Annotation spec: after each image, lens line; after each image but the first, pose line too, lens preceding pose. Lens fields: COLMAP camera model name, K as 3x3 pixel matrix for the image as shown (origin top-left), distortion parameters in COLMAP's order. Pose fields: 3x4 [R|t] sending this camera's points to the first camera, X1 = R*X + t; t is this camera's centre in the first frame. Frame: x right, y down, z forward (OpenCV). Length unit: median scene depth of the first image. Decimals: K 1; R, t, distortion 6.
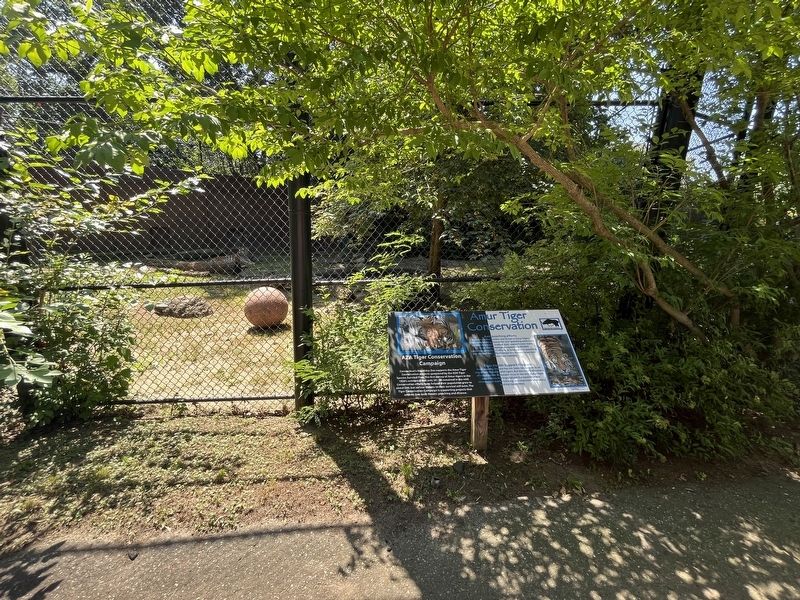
lens RADIAL K [[326.4, 0, 398.5], [0, 326.4, 301.7], [0, 0, 1]] dist [-0.001554, -0.000168]
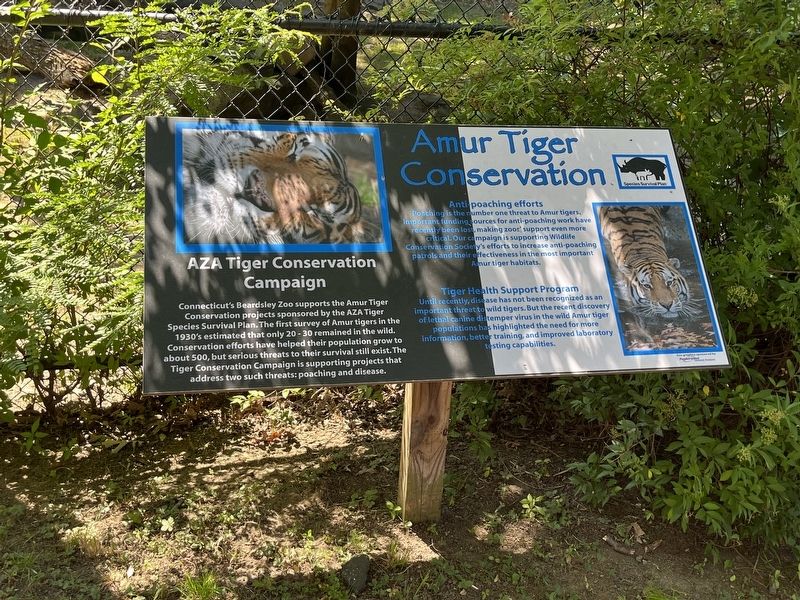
lens RADIAL K [[863.8, 0, 400.3], [0, 863.8, 300.3], [0, 0, 1]] dist [0.056777, 0.000000]
pose [[0.985124, 0.007044, 0.171702, 0.064778], [-0.043406, 0.976961, 0.208959, 0.021534], [-0.166274, -0.213303, 0.962733, 0.146574]]
